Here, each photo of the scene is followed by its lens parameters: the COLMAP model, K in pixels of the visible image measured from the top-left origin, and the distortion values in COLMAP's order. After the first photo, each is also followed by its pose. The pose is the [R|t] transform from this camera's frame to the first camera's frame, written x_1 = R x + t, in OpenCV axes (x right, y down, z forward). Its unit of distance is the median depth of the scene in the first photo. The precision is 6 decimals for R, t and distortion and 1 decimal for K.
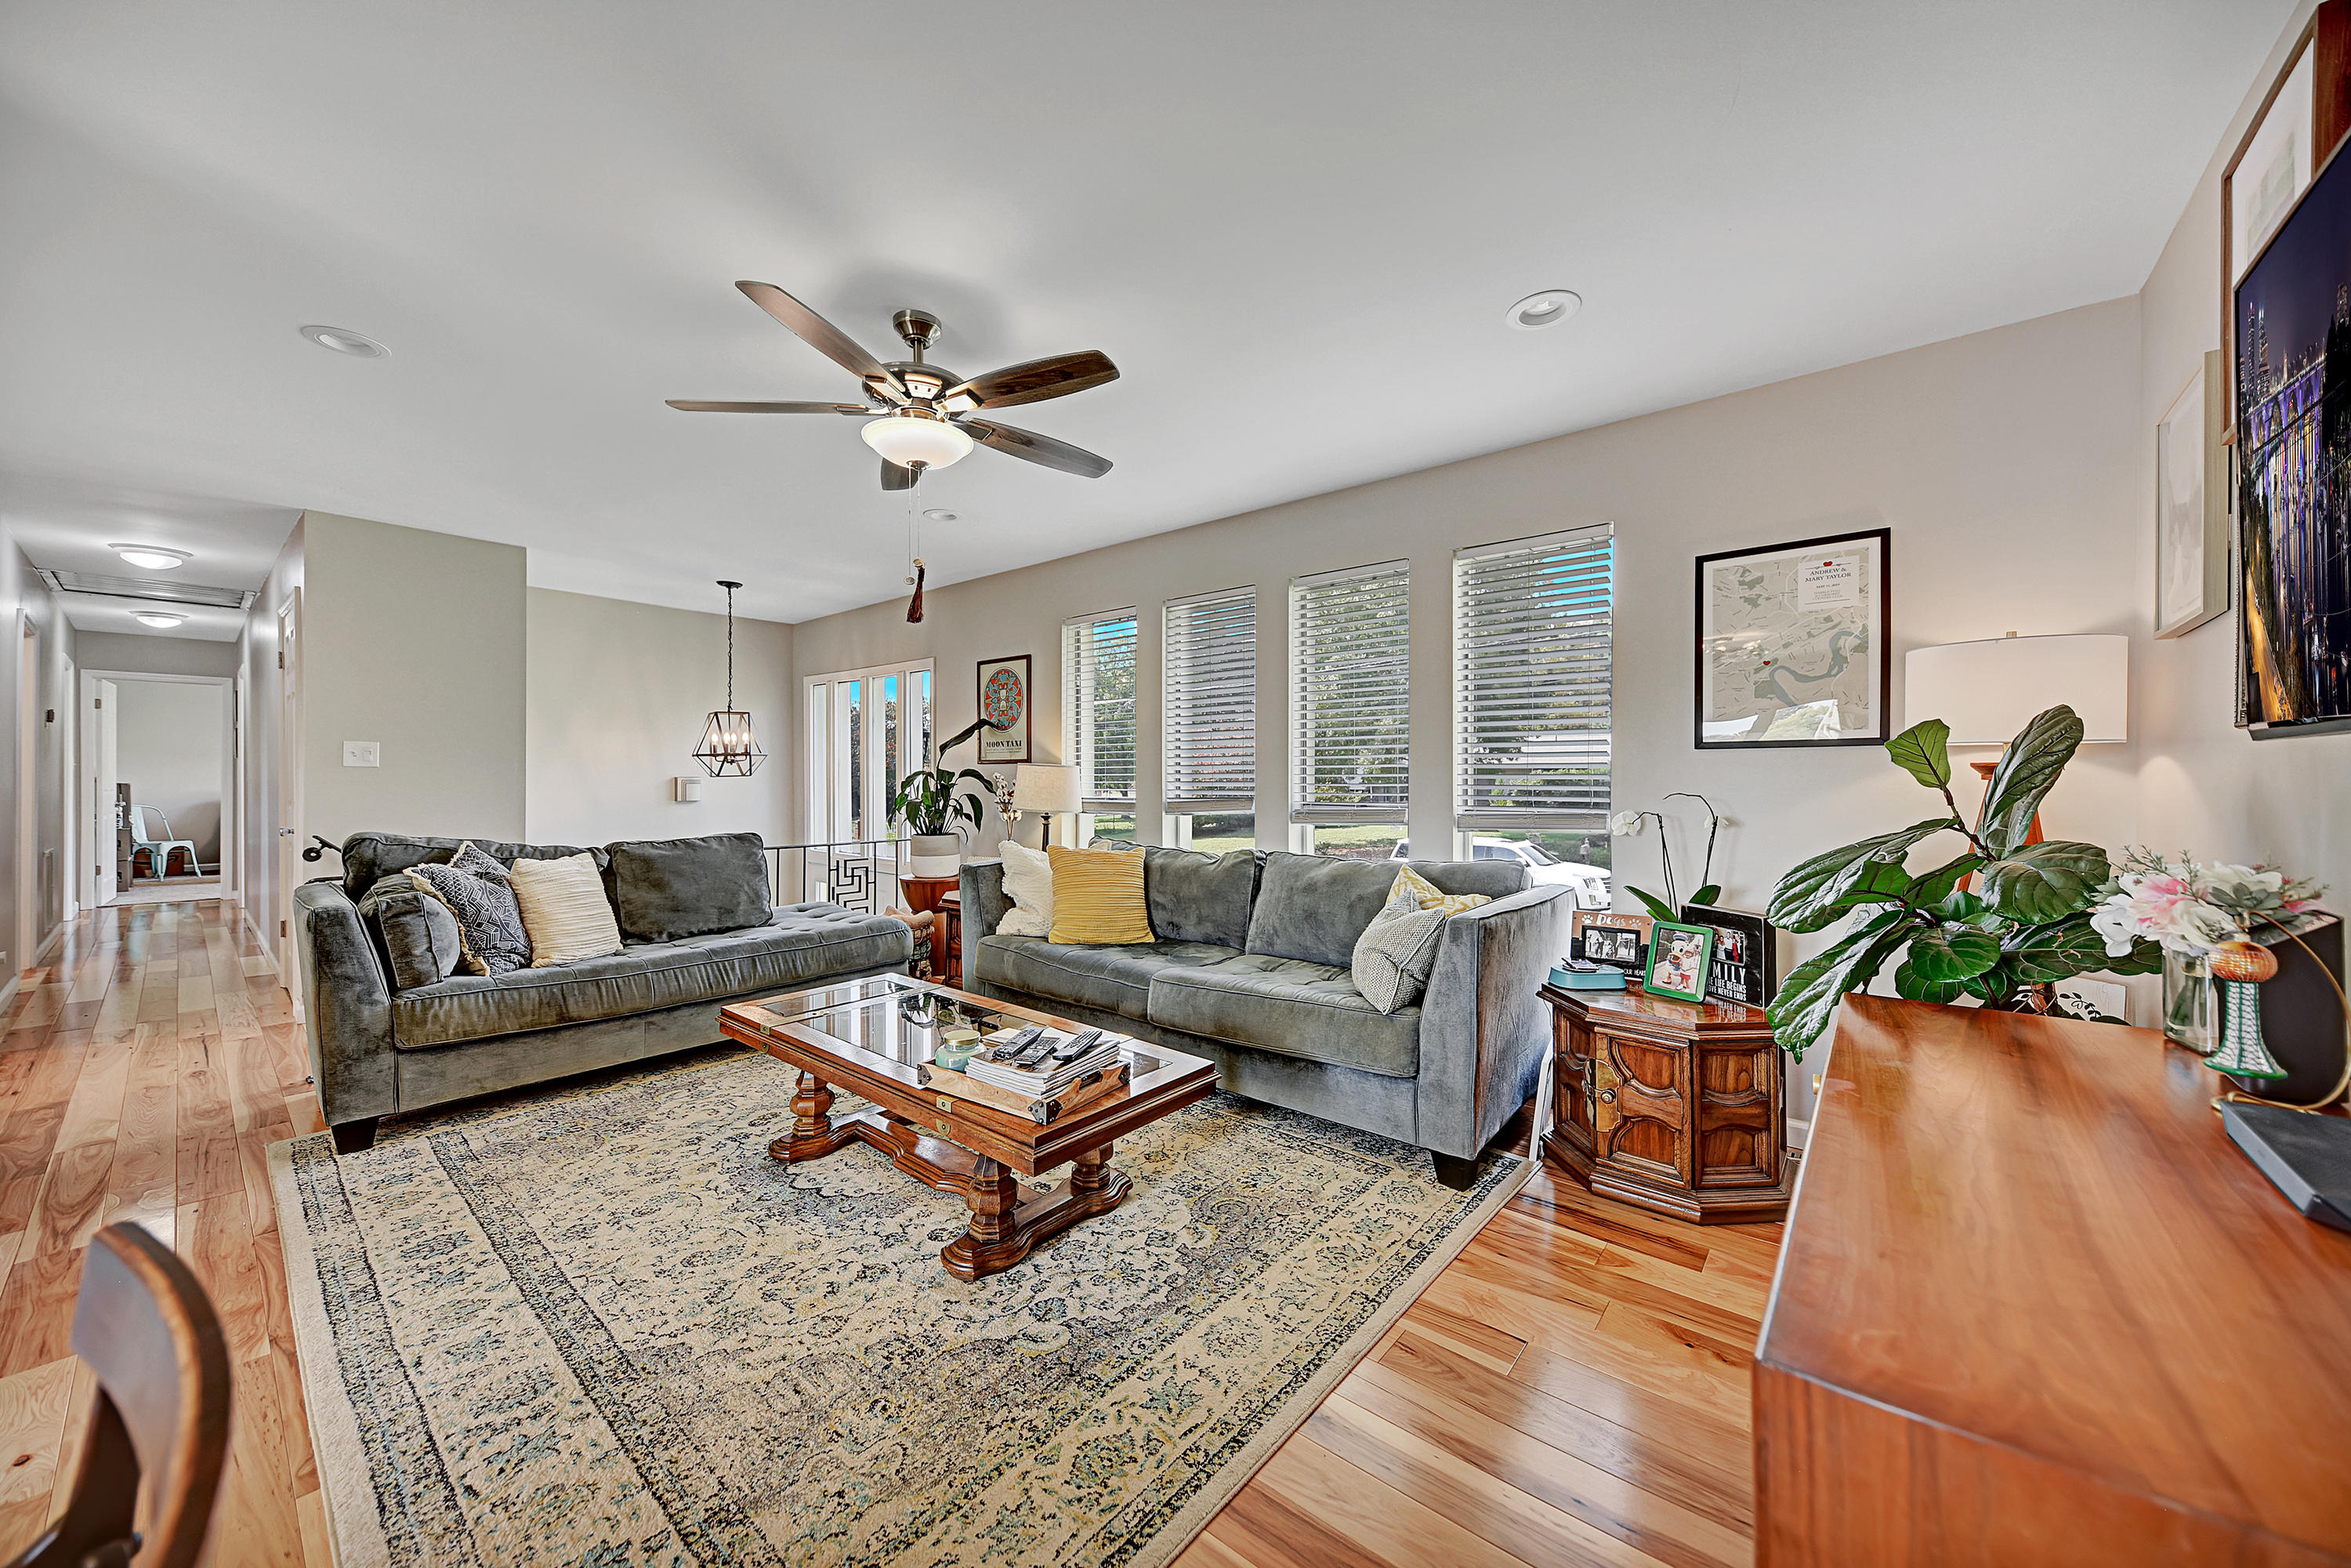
lens RADIAL K [[820.3, 0, 1184.1], [0, 820.3, 783.3], [0, 0, 1]] dist [0.012612, -0.005438]
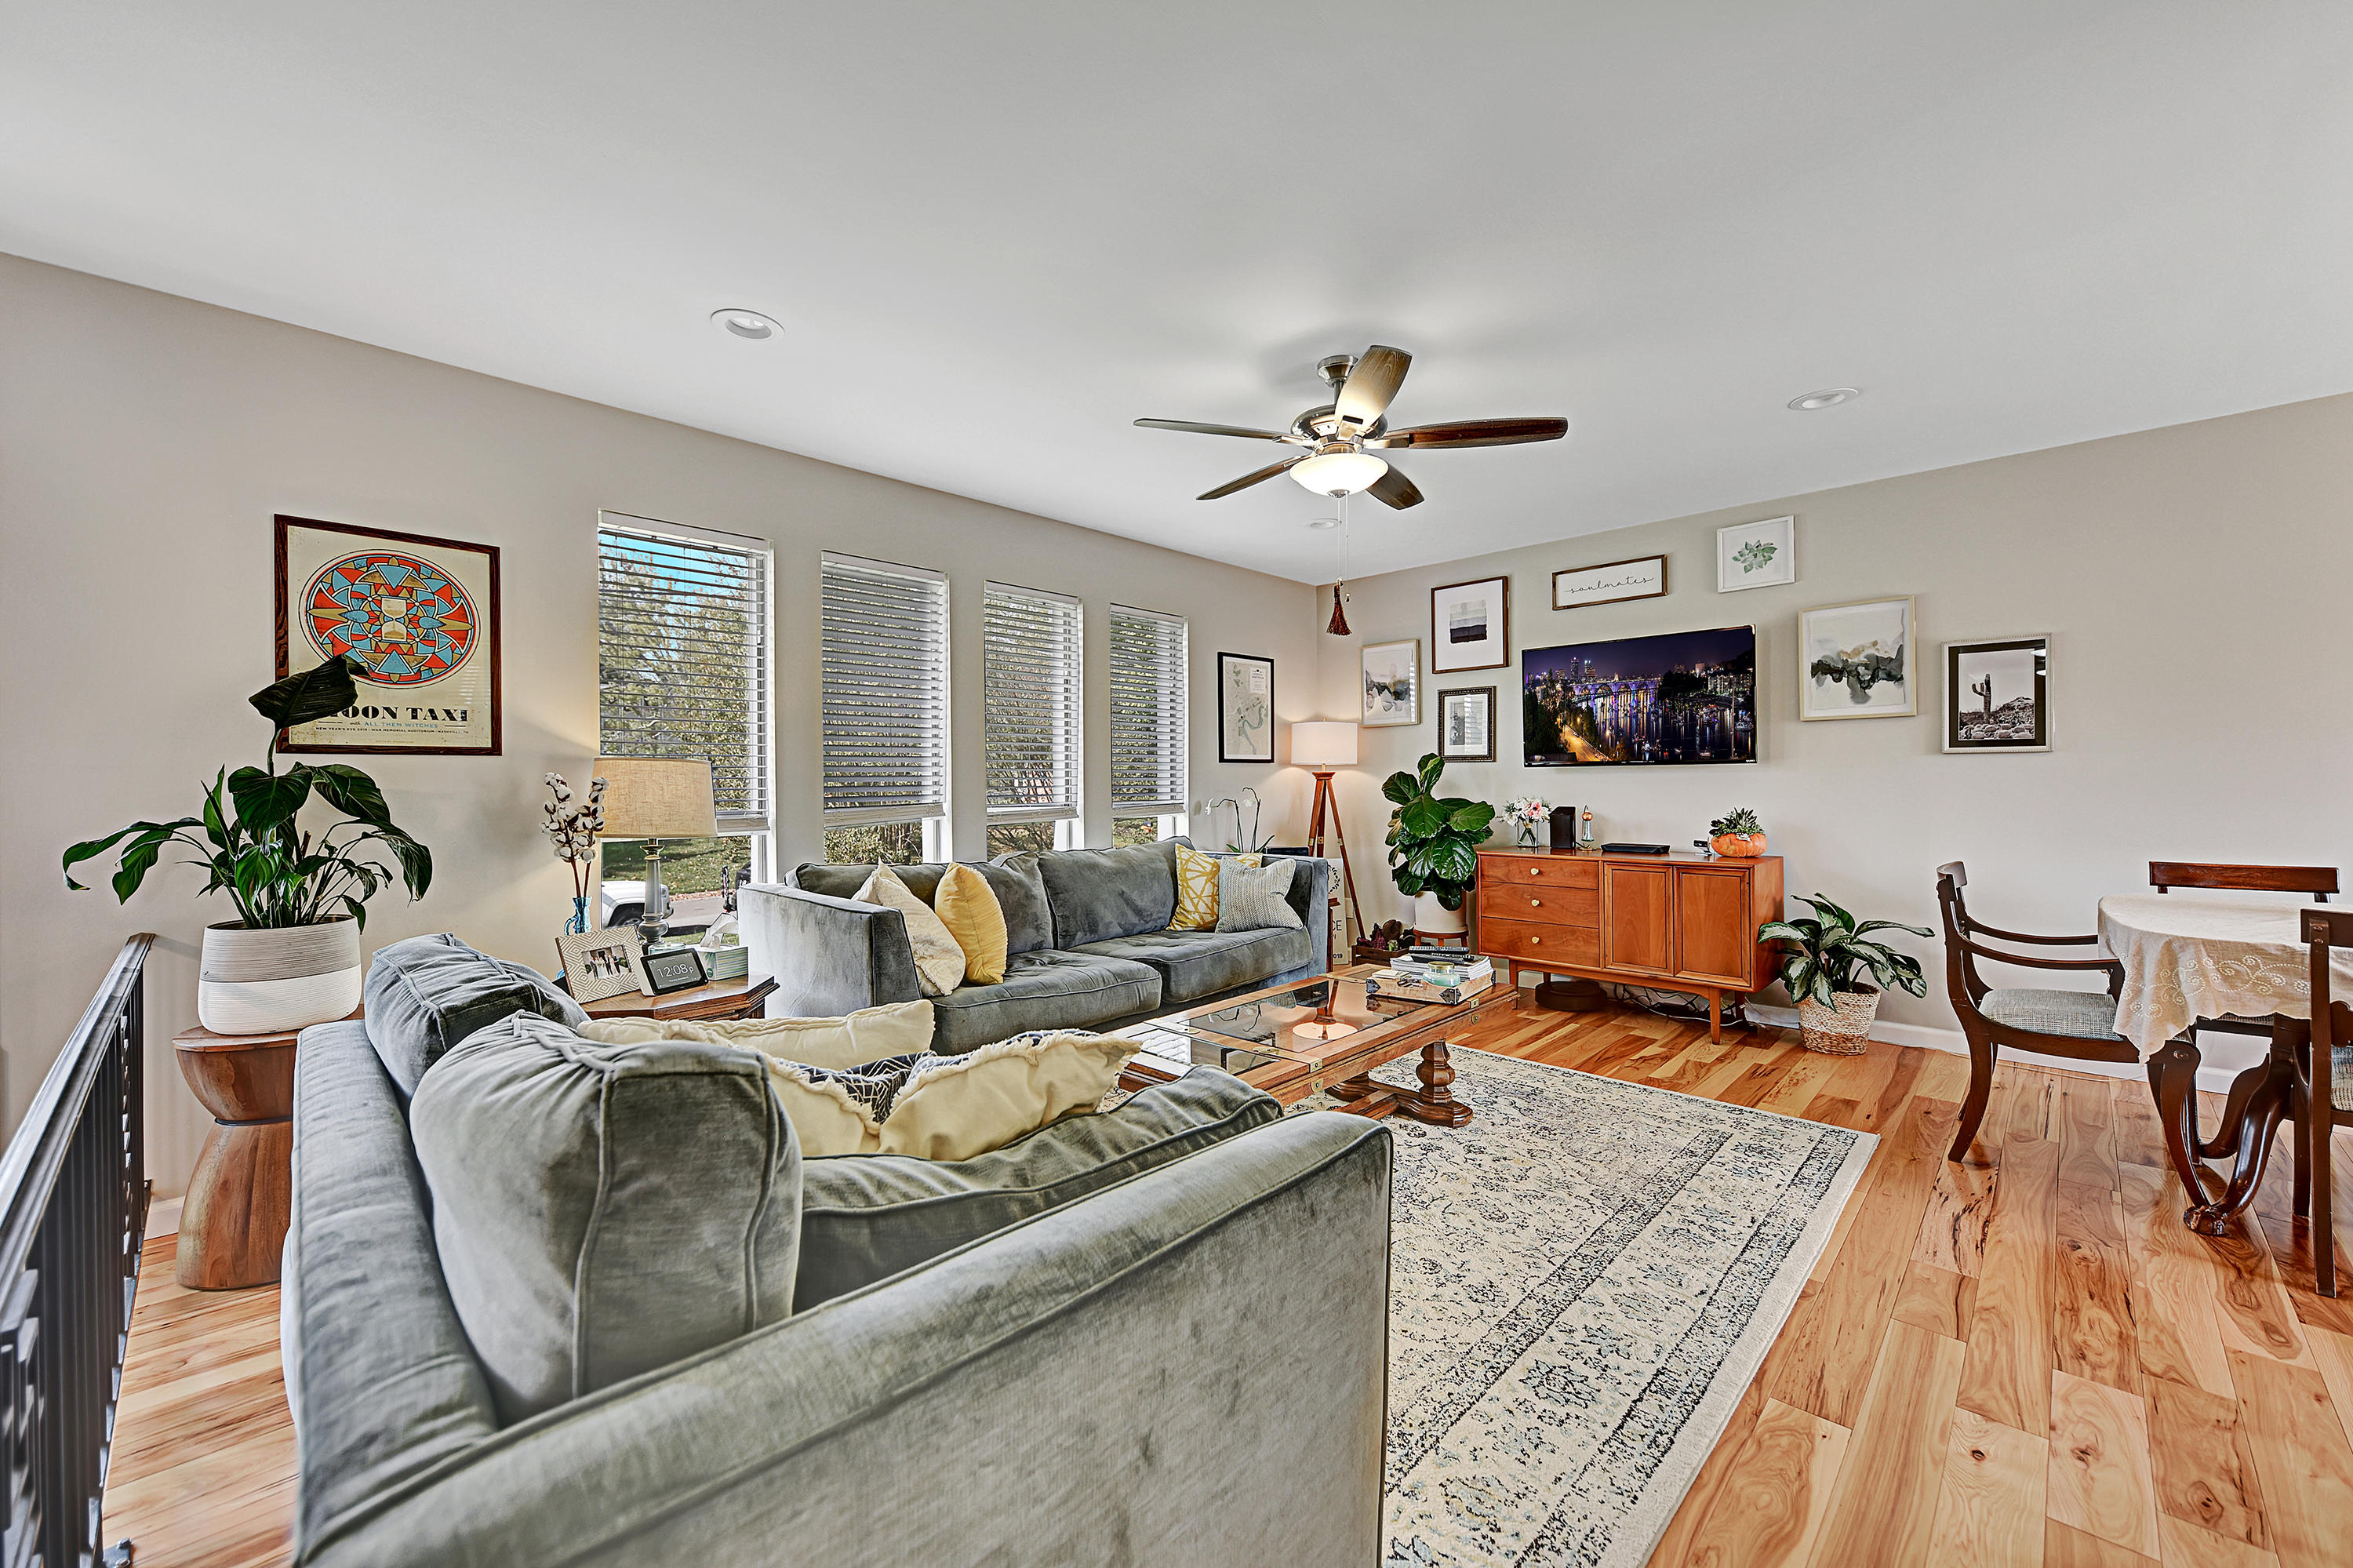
lens RADIAL K [[934.7, 0, 1149.1], [0, 934.7, 787.8], [0, 0, 1]] dist [0.001505, 0.000145]
pose [[0.090585, -0.007585, 0.995860, -1.635157], [0.016306, 0.999848, 0.006132, -0.002195], [-0.995755, 0.015683, 0.090695, 1.175749]]
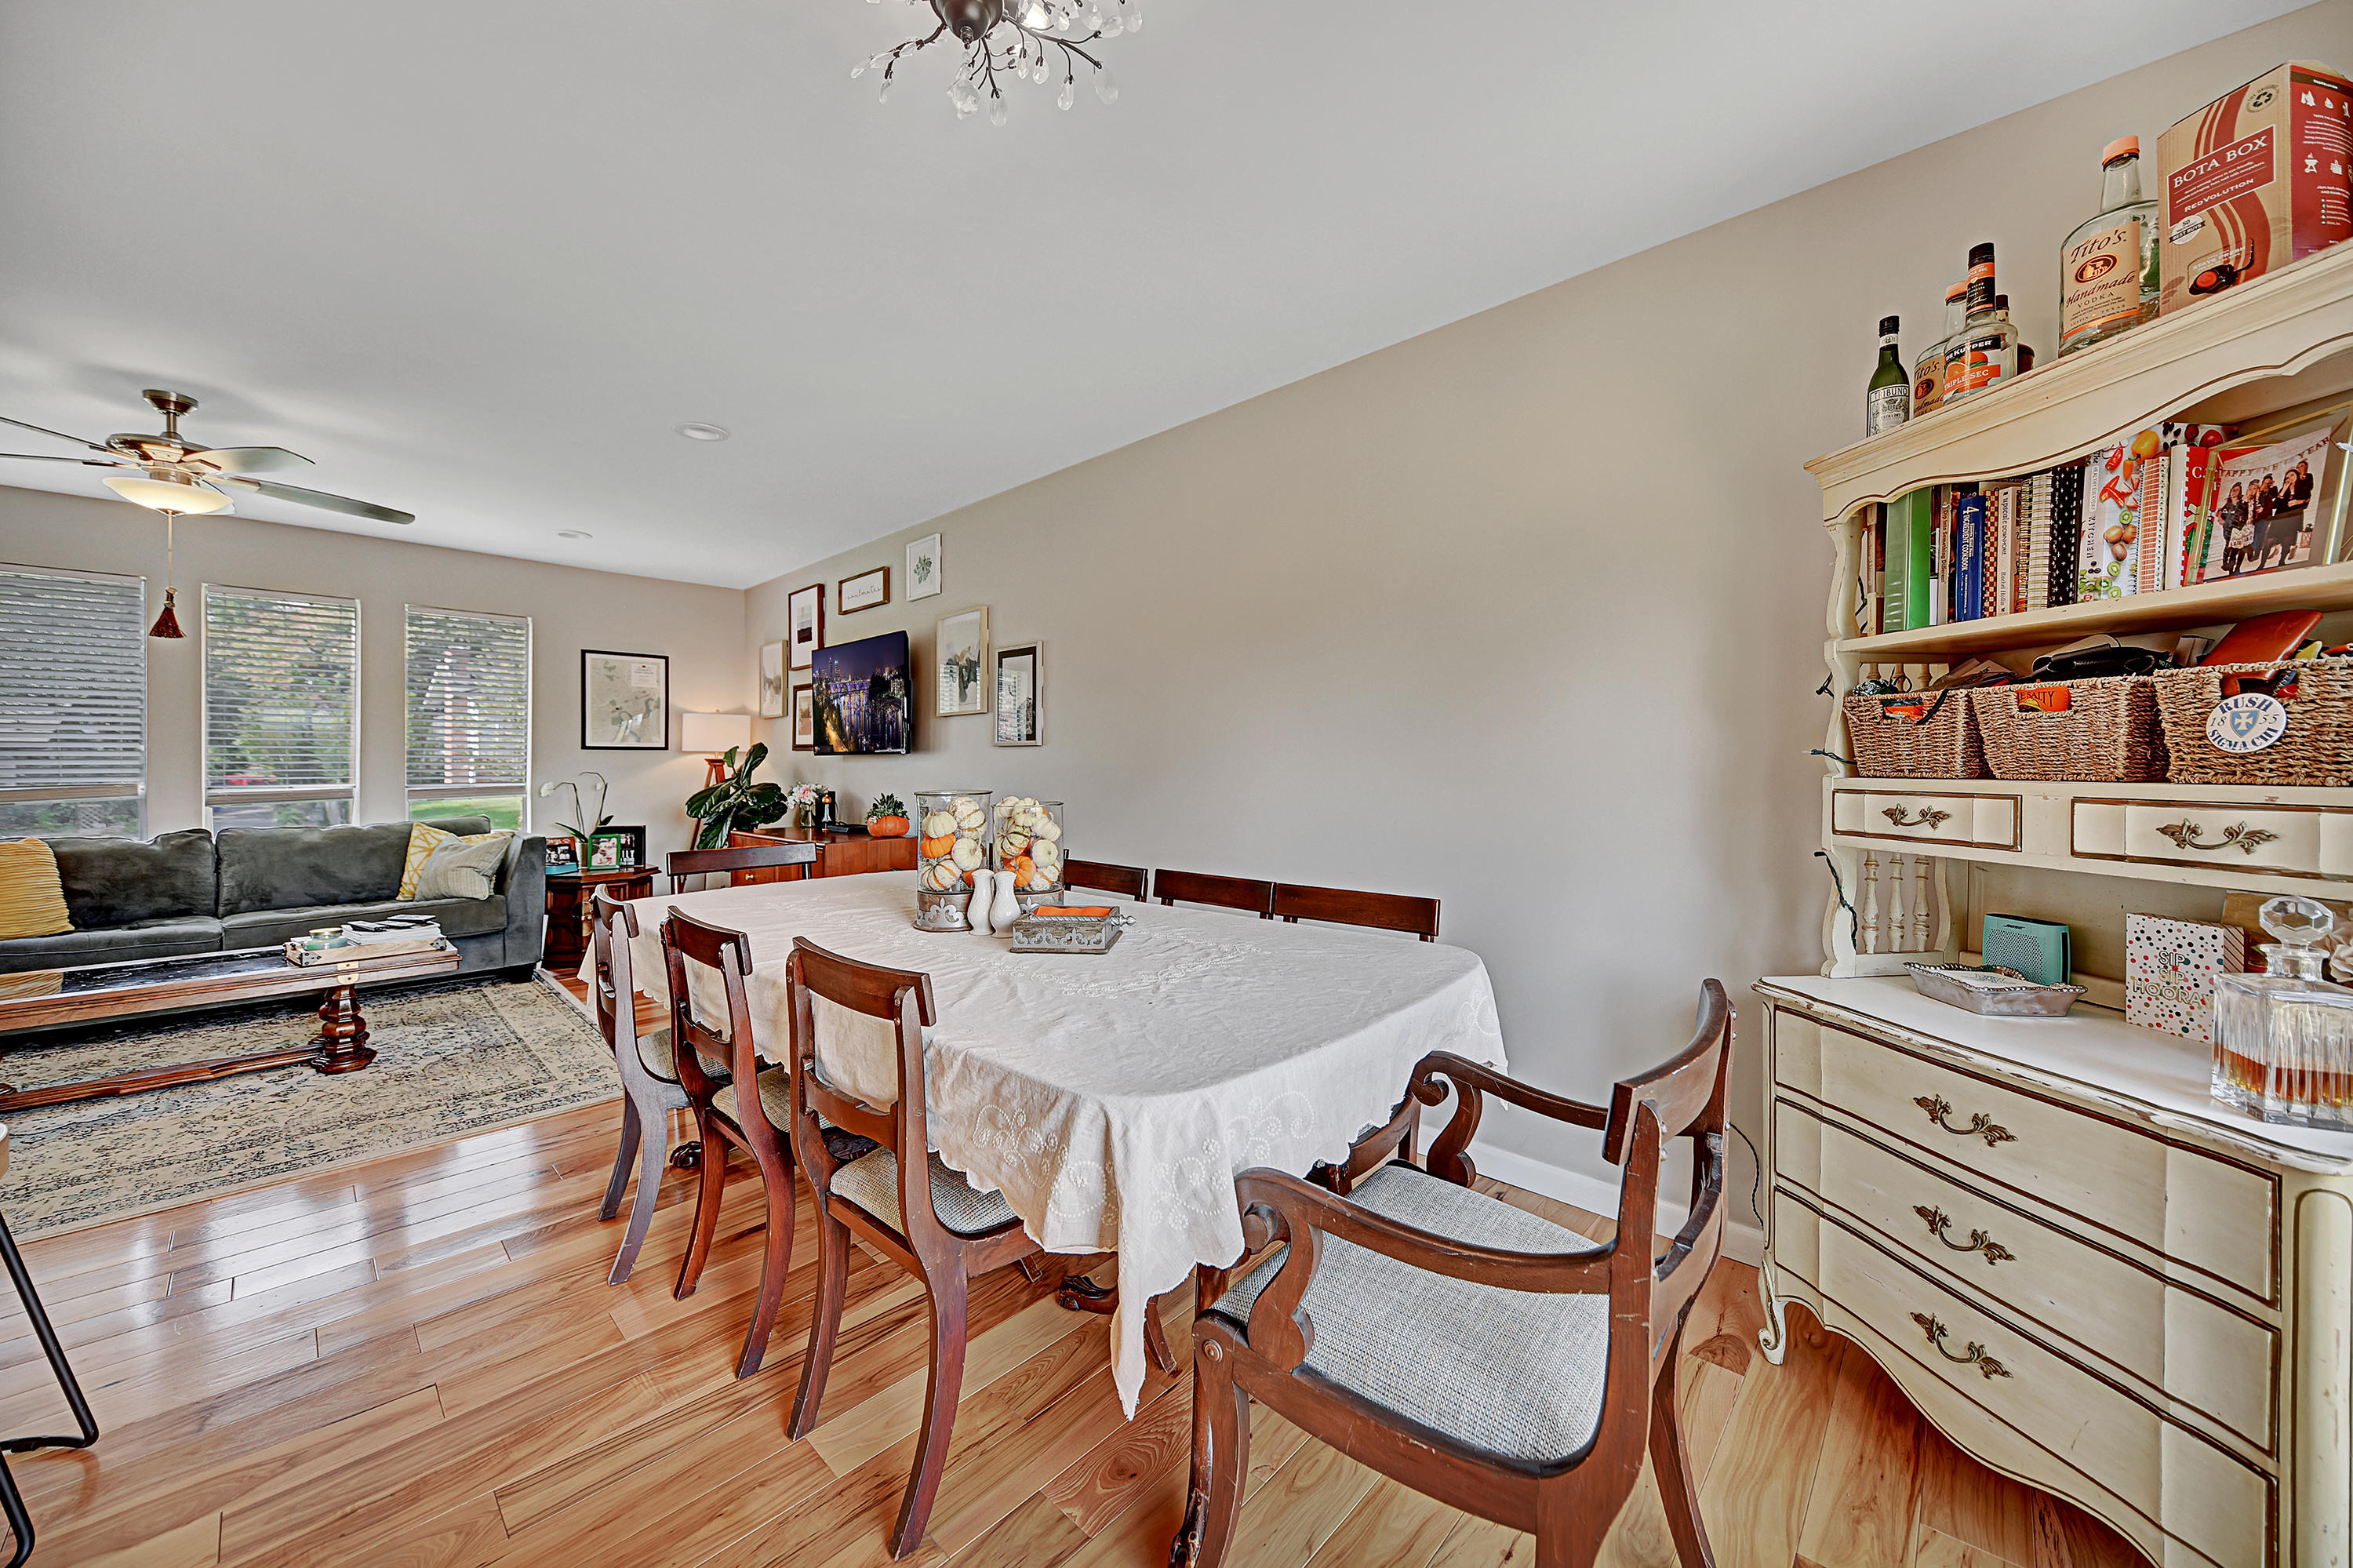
lens RADIAL K [[852.6, 0, 1176.5], [0, 852.6, 784.0], [0, 0, 1]] dist [-0.014744, -0.000139]
pose [[0.058437, -0.020104, 0.998089, -1.530973], [0.008039, 0.999774, 0.019667, 0.014747], [-0.998259, 0.006874, 0.058586, -0.601004]]
